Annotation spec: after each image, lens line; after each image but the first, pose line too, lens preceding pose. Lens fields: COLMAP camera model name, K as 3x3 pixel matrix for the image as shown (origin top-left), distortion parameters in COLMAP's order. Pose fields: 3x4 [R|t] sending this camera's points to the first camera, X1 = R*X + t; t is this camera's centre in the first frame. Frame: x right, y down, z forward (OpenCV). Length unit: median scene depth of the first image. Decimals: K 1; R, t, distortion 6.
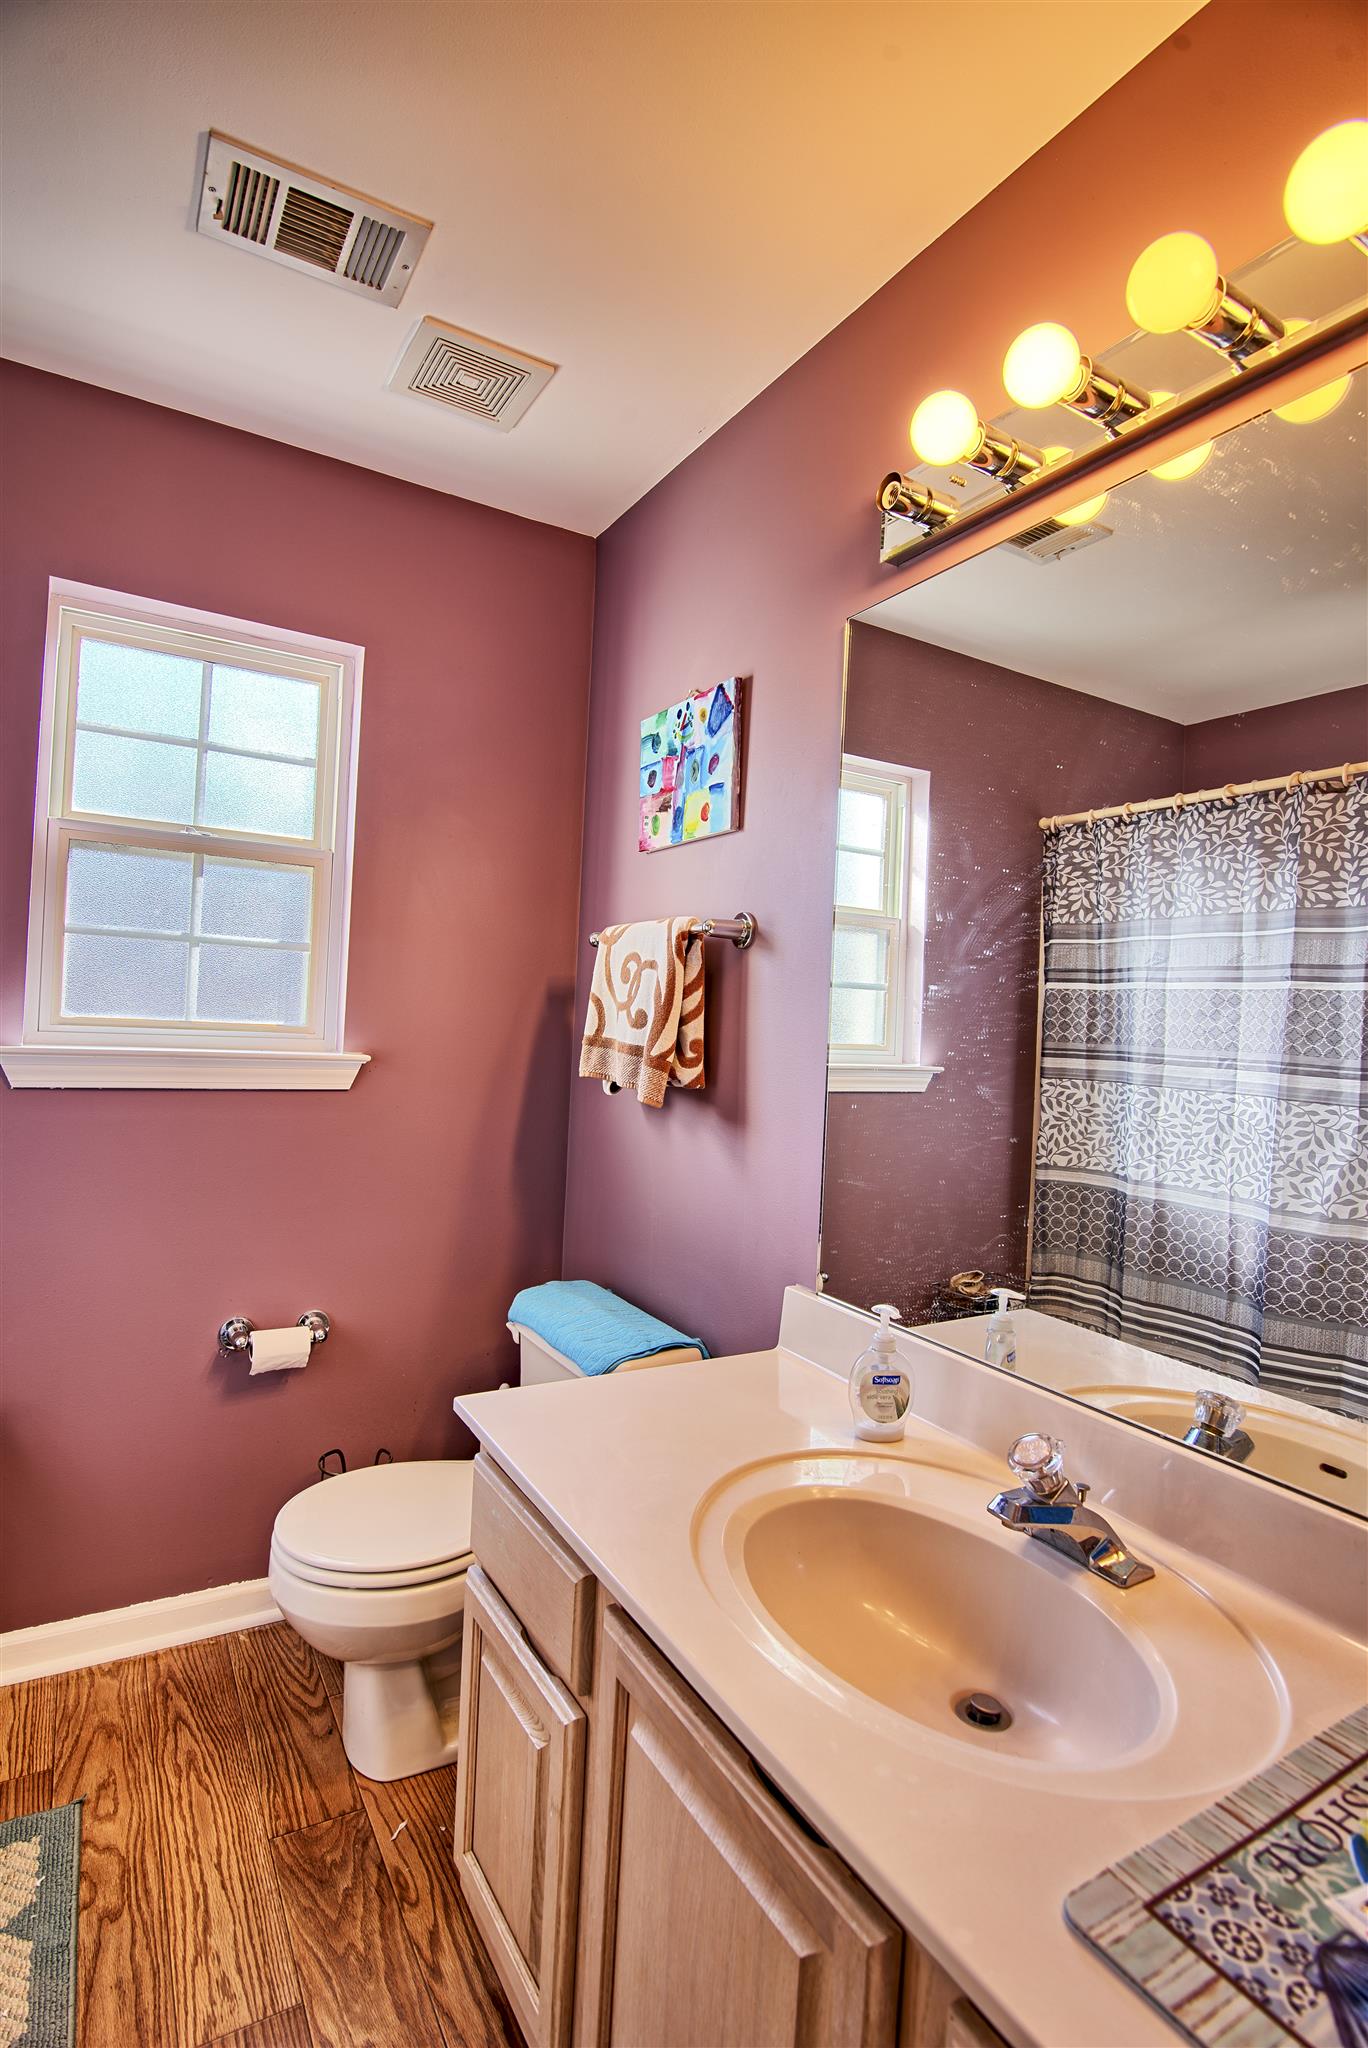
lens RADIAL K [[1000.9, 0, 677.9], [0, 1000.9, 1026.5], [0, 0, 1]] dist [-0.019648, -0.000392]
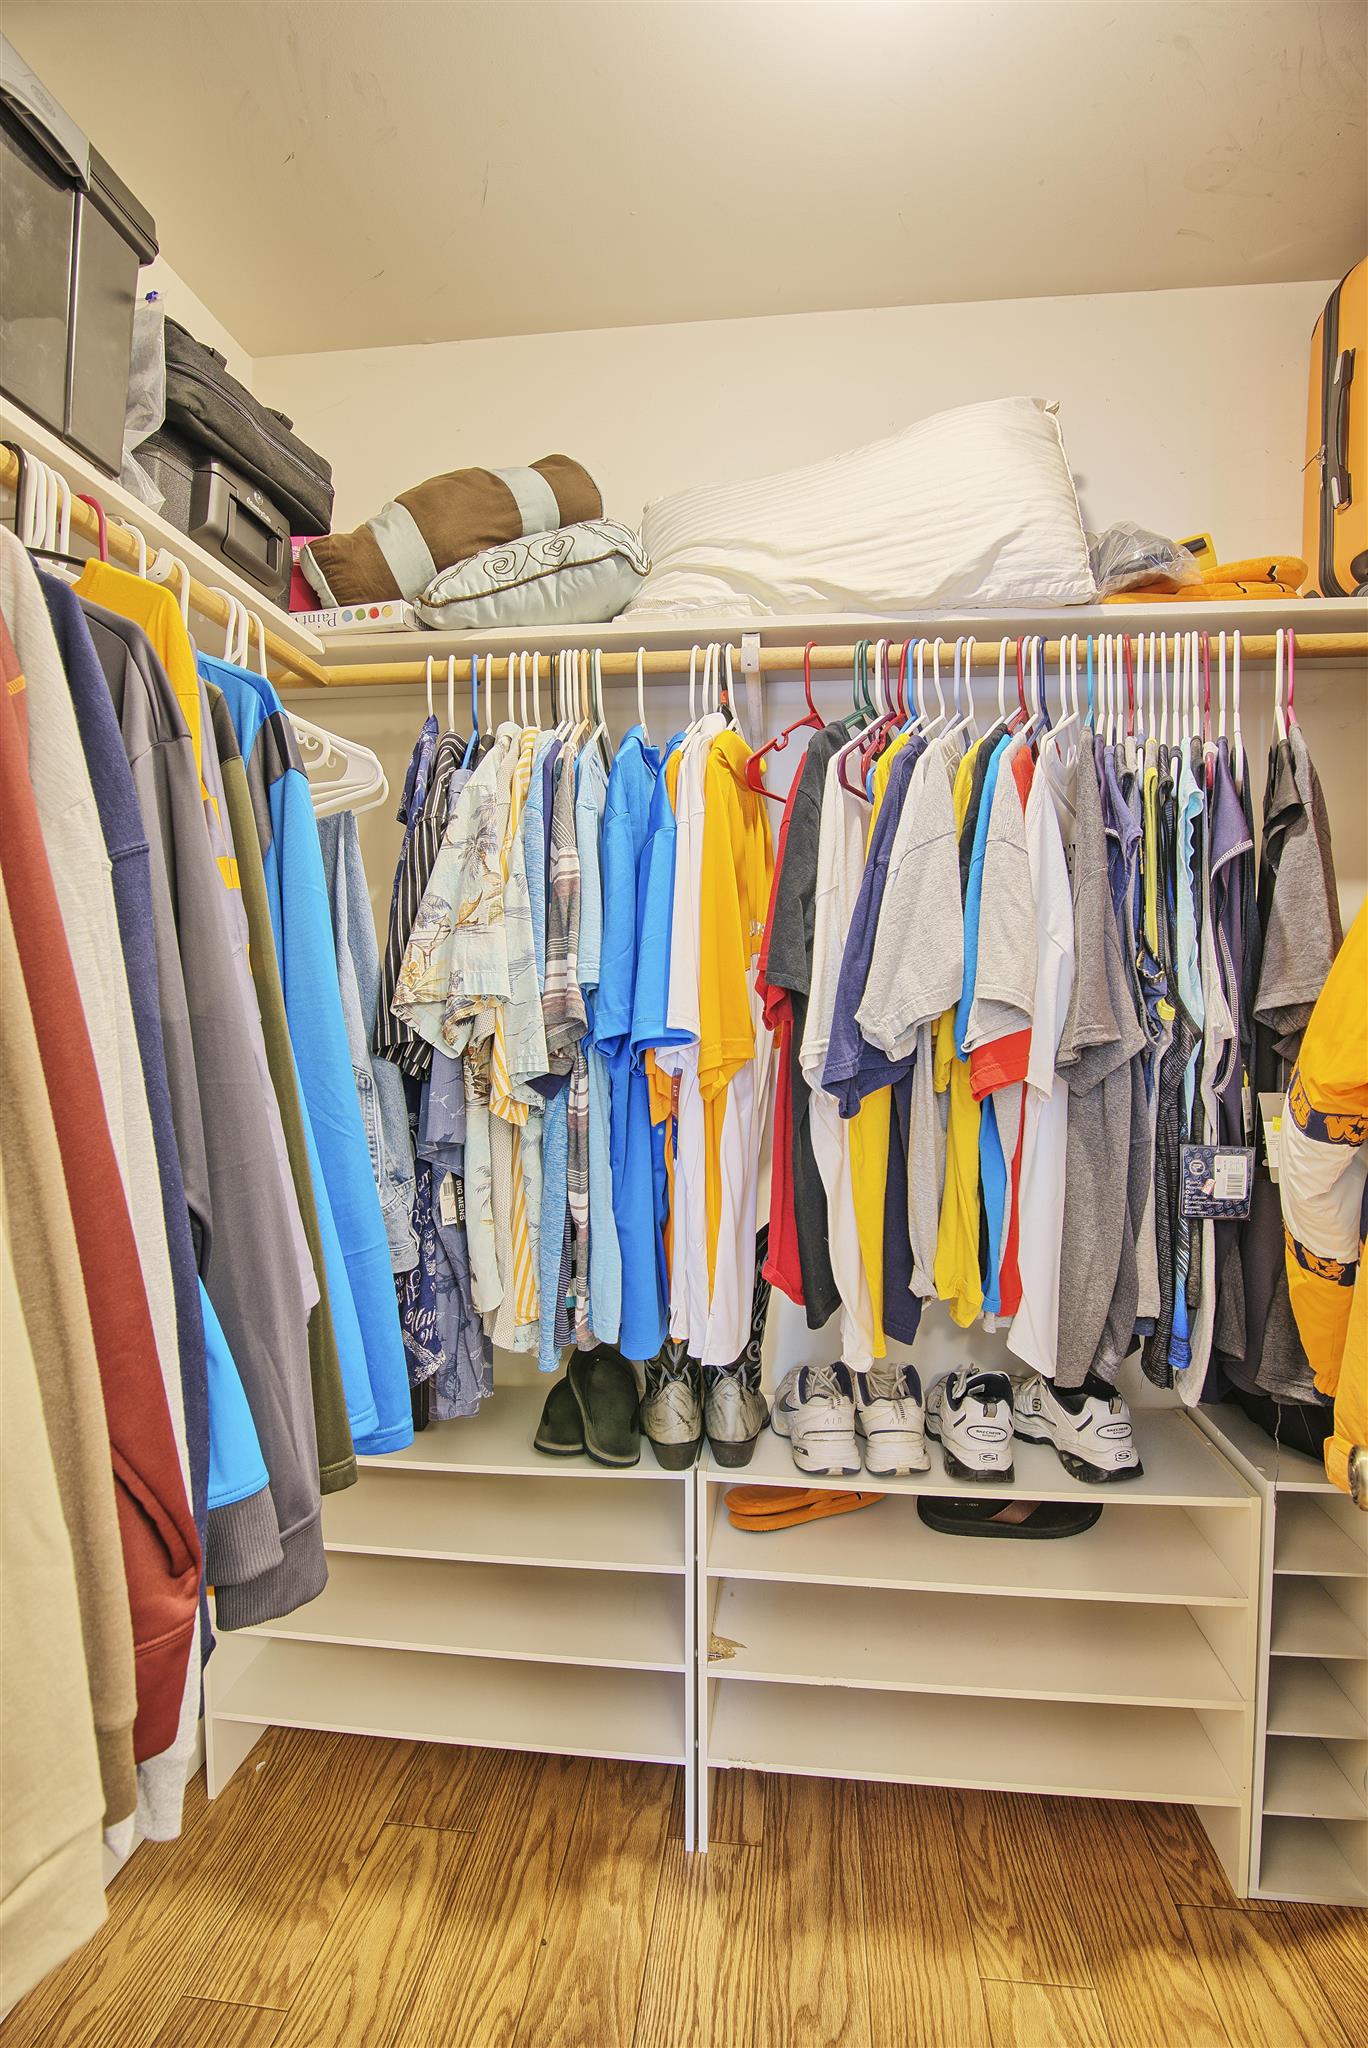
lens RADIAL K [[1000.9, 0, 677.9], [0, 1000.9, 1026.5], [0, 0, 1]] dist [-0.019648, -0.000392]
pose [[-0.795016, -0.057281, 0.603878, -0.946412], [-0.031006, 0.998067, 0.053852, -0.058945], [-0.605796, 0.024090, -0.795255, 1.711820]]
